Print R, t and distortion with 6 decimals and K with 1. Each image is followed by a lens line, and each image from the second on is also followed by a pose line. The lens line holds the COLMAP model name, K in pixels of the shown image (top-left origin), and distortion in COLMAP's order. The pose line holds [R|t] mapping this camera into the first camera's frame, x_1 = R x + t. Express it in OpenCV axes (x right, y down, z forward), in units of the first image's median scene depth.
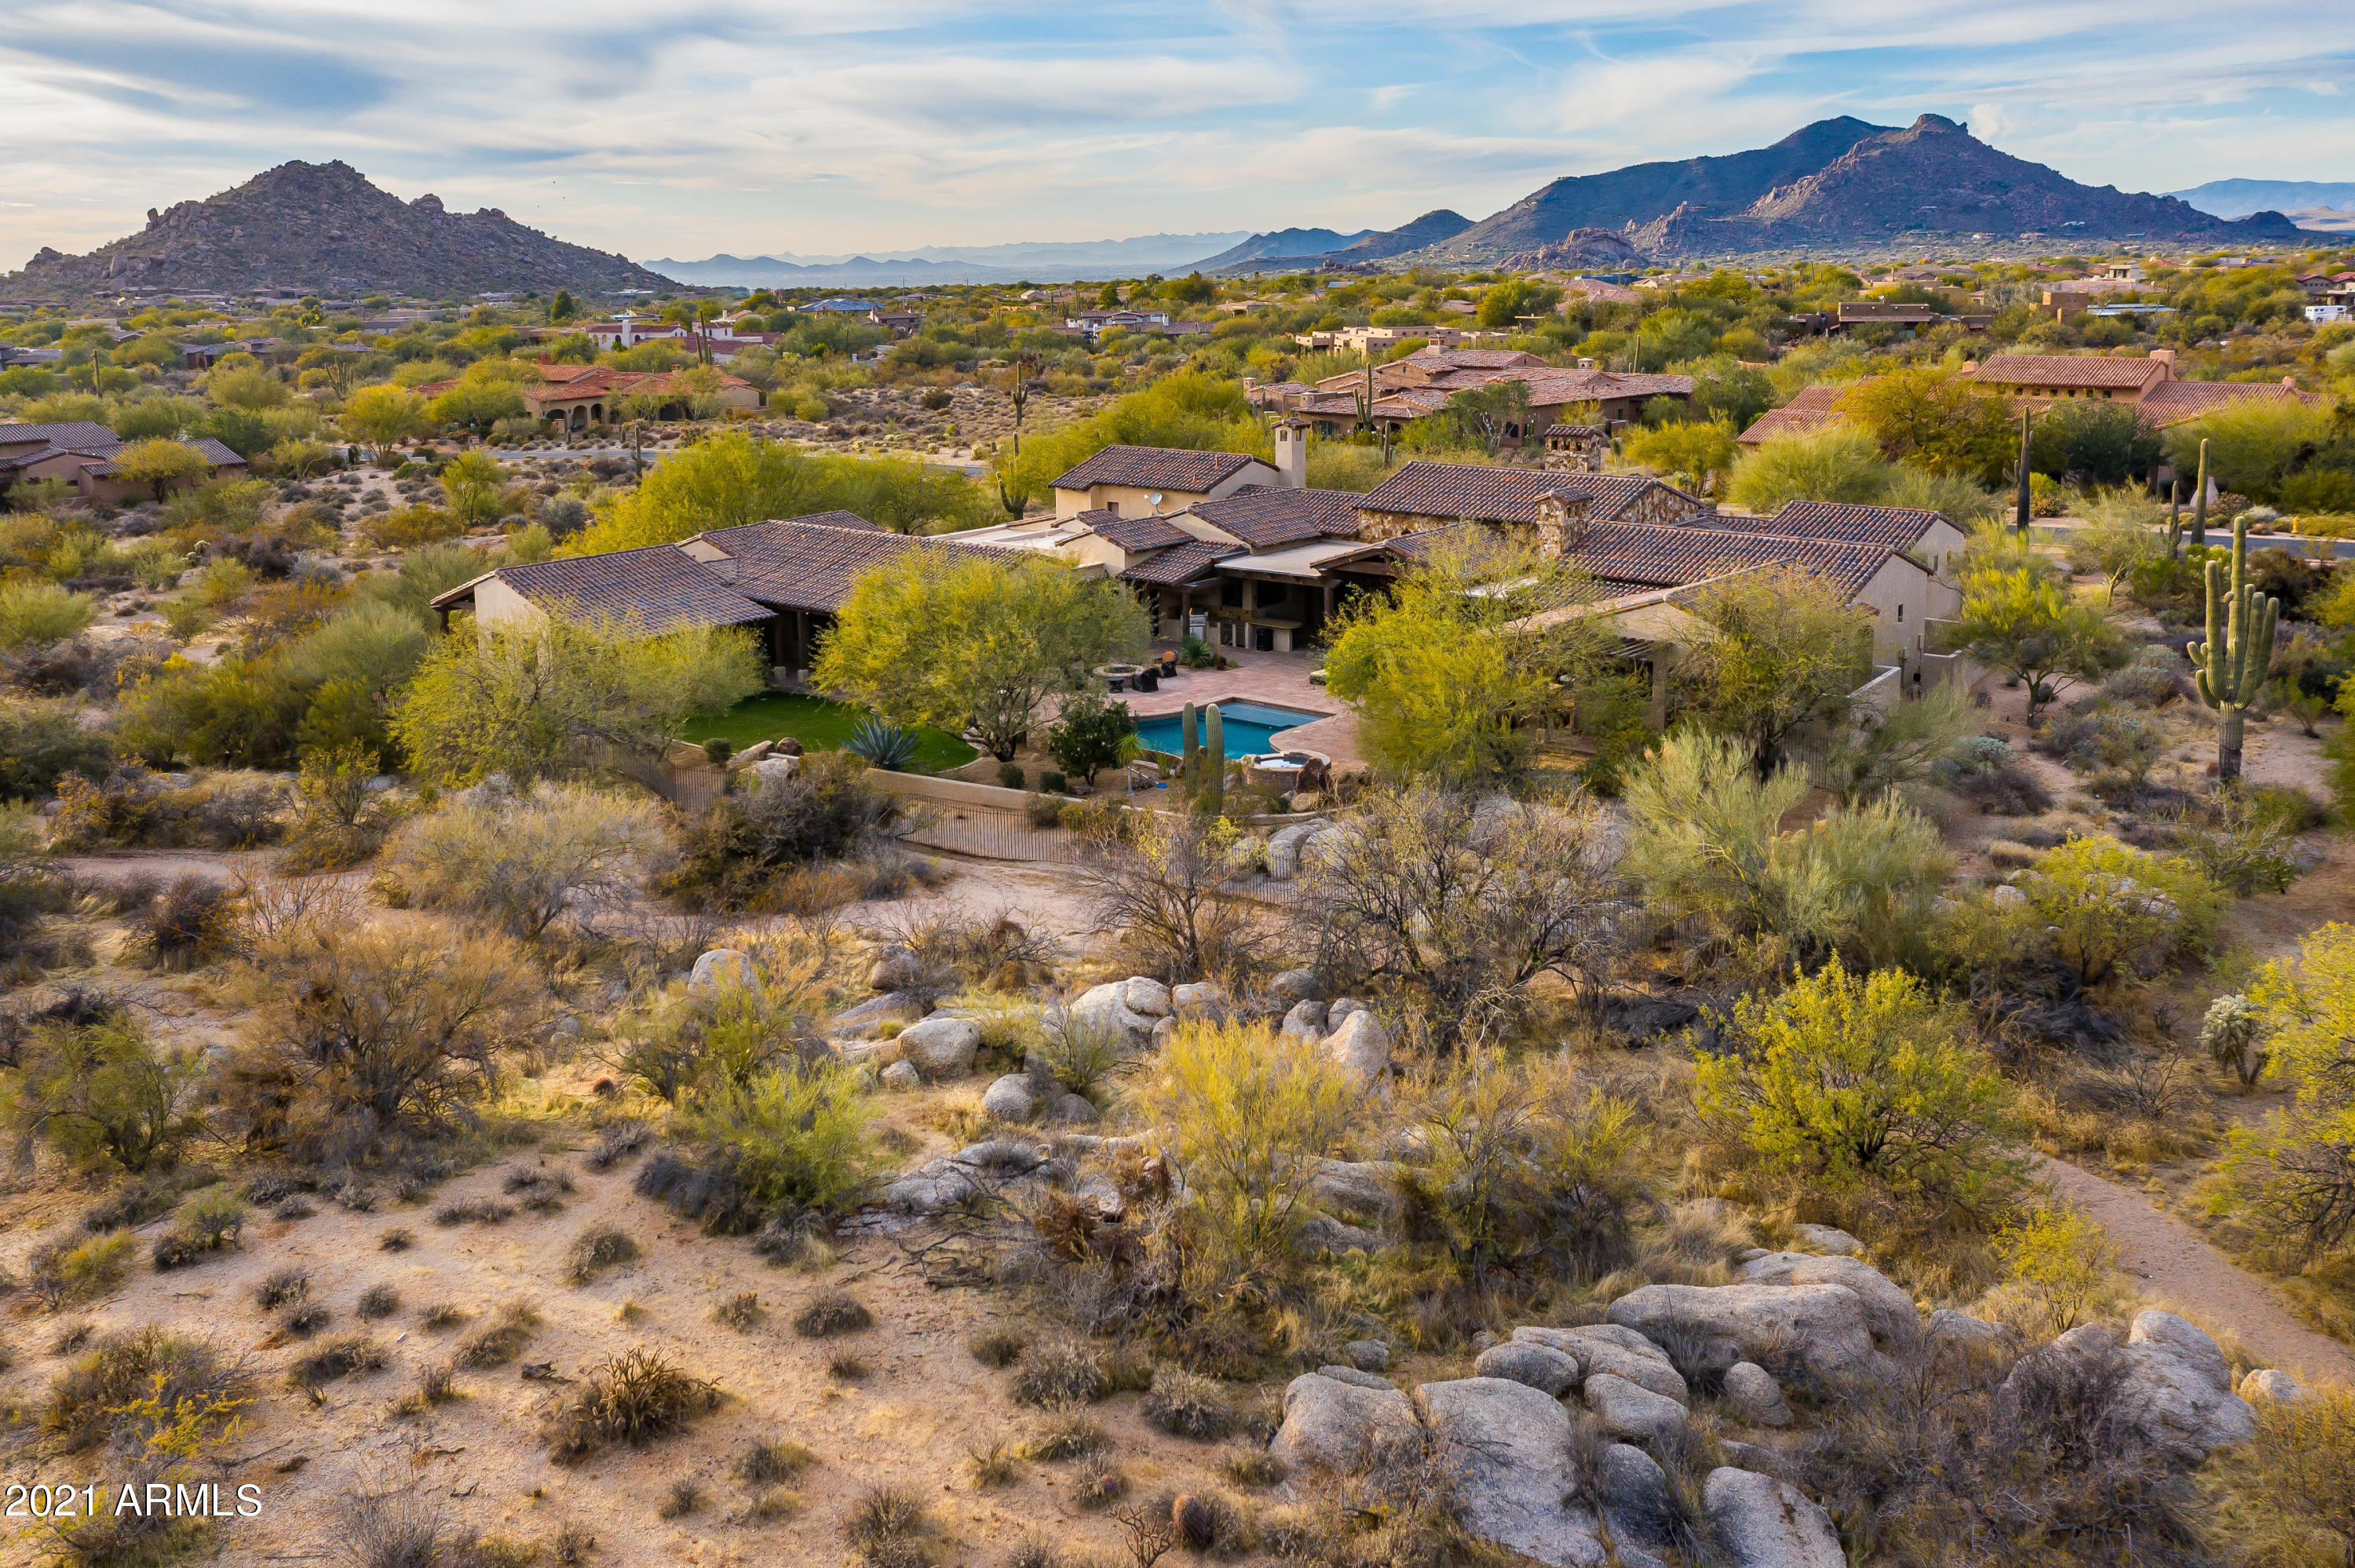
lens RADIAL K [[1962.9, 0, 1177.0], [0, 1962.9, 723.4], [0, 0, 1]] dist [-0.019758, 0.029826]
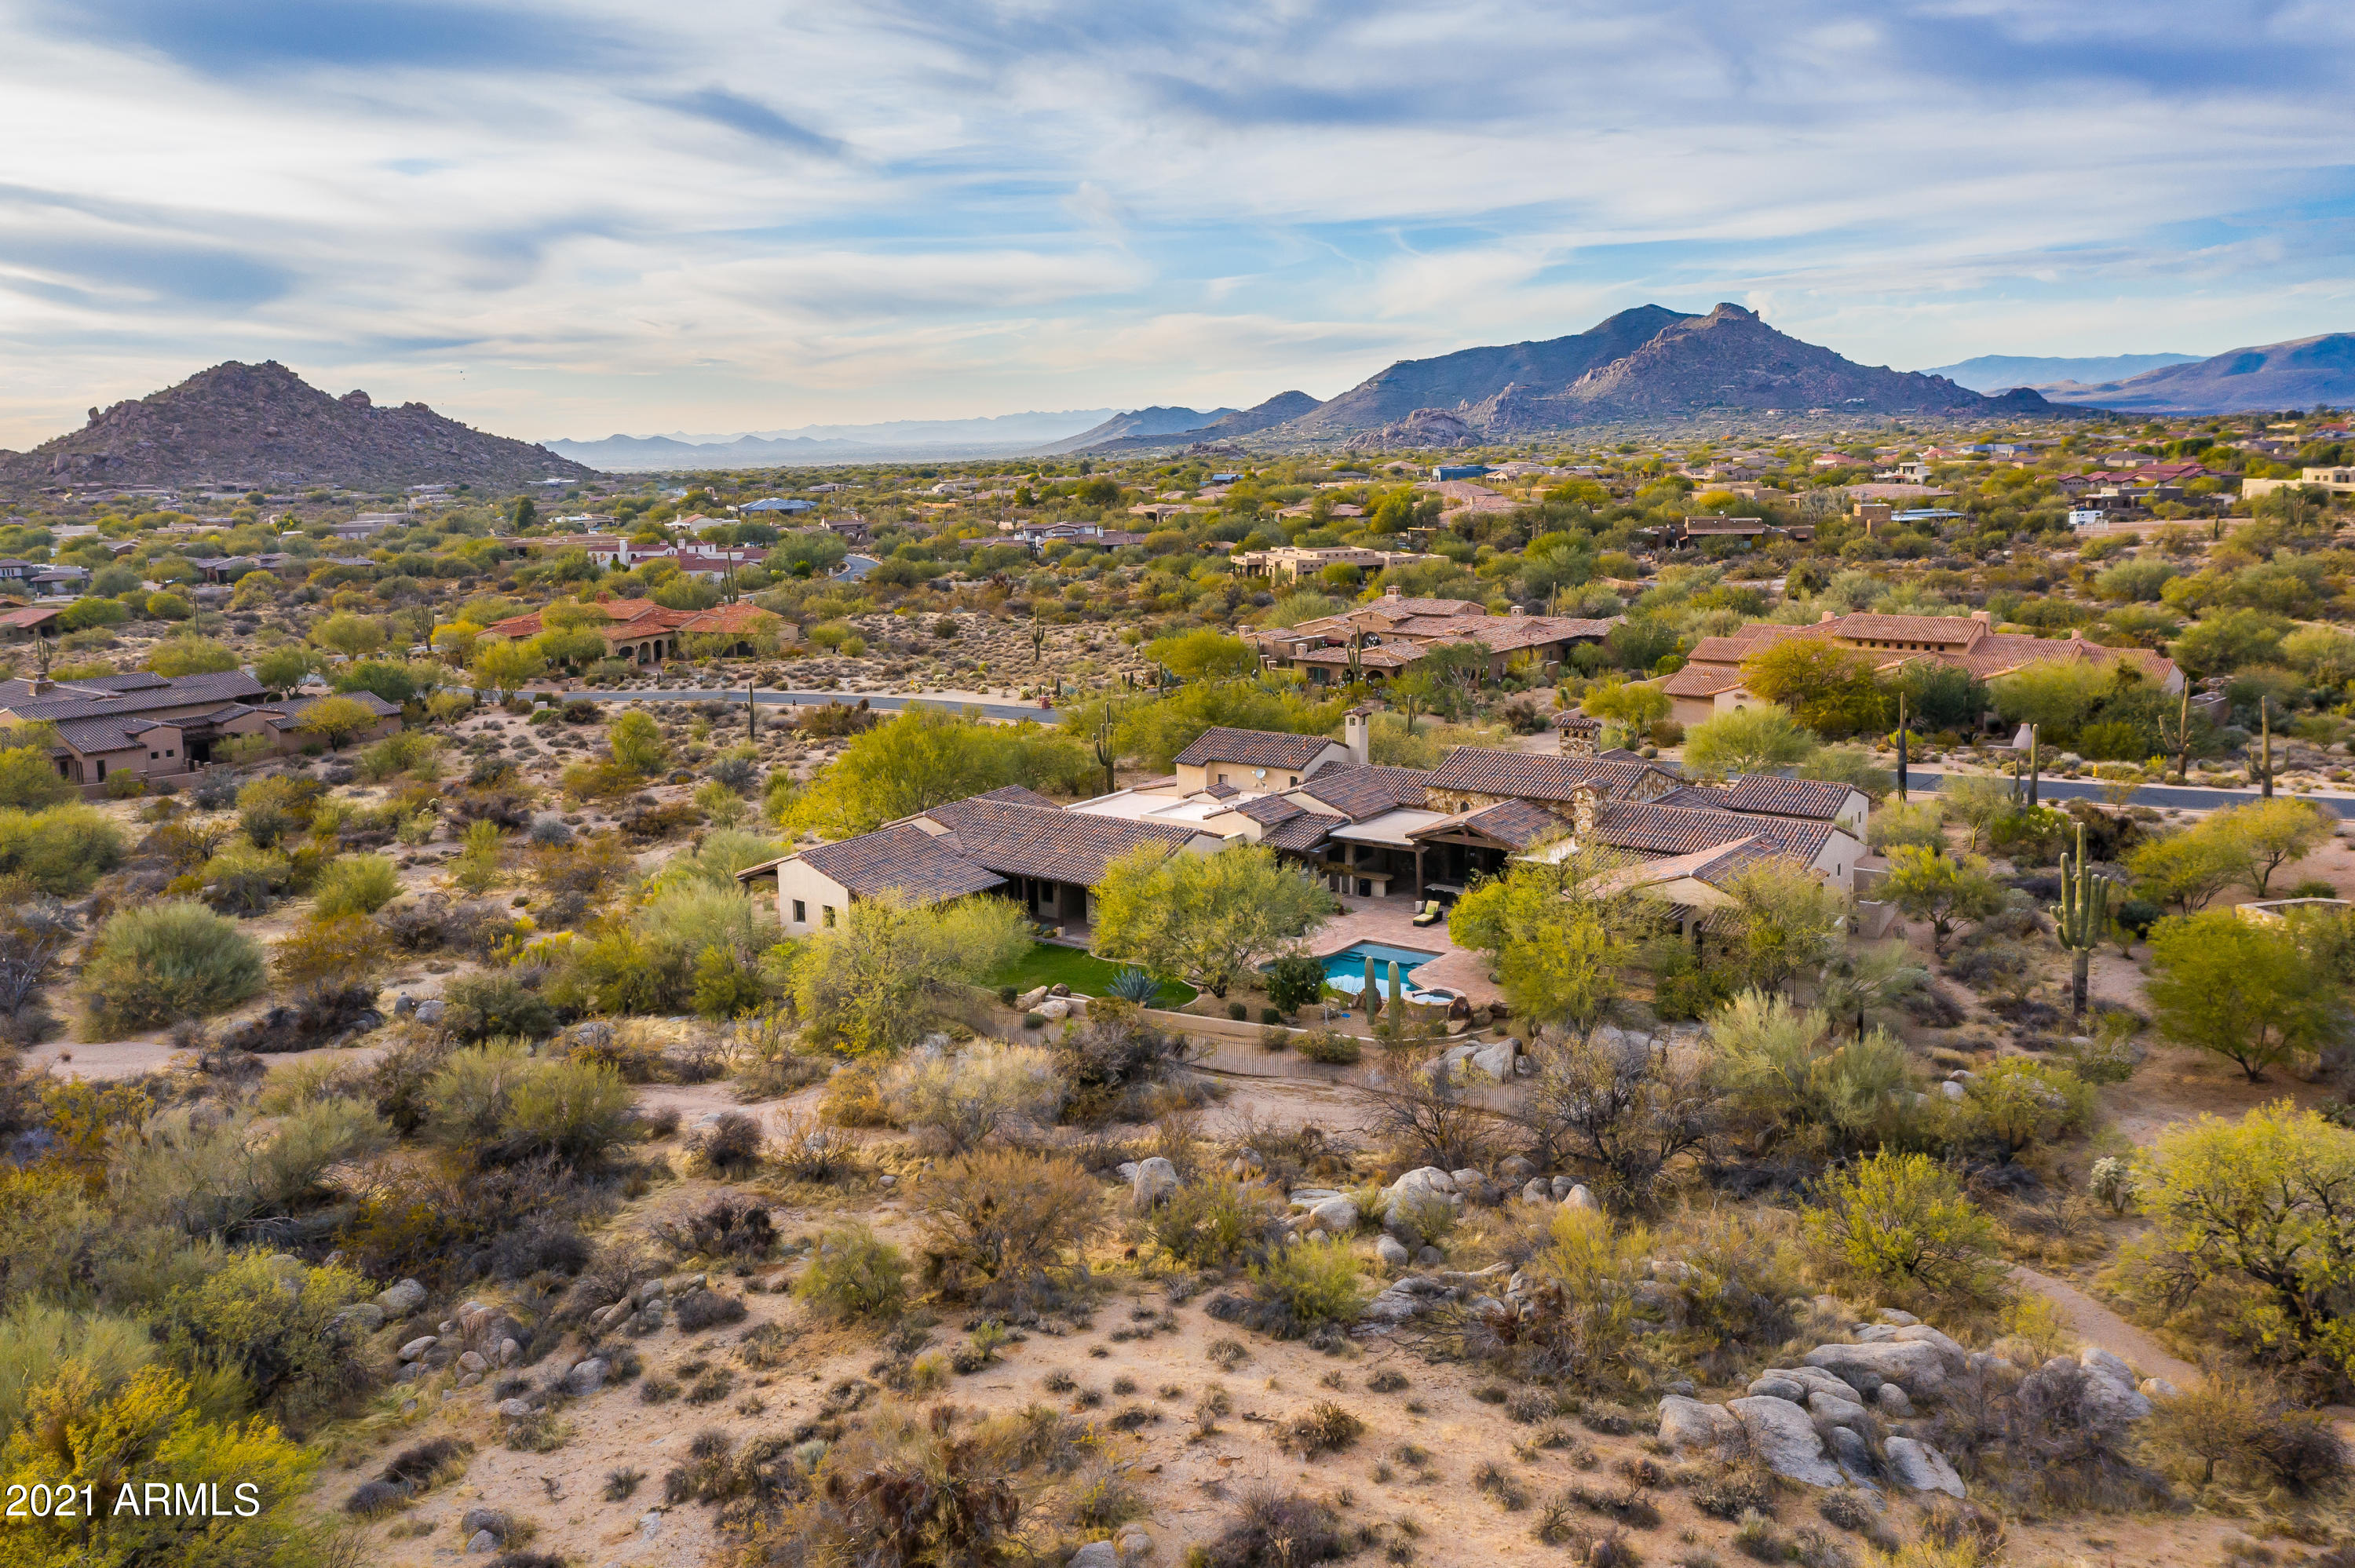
lens RADIAL K [[1852.0, 0, 1177.5], [0, 1852.0, 784.0], [0, 0, 1]] dist [-0.018078, 0.038342]
pose [[0.997107, -0.019351, 0.073506, -0.240112], [0.022389, 0.998919, -0.040733, -0.089351], [-0.072638, 0.042261, 0.996463, -0.347778]]
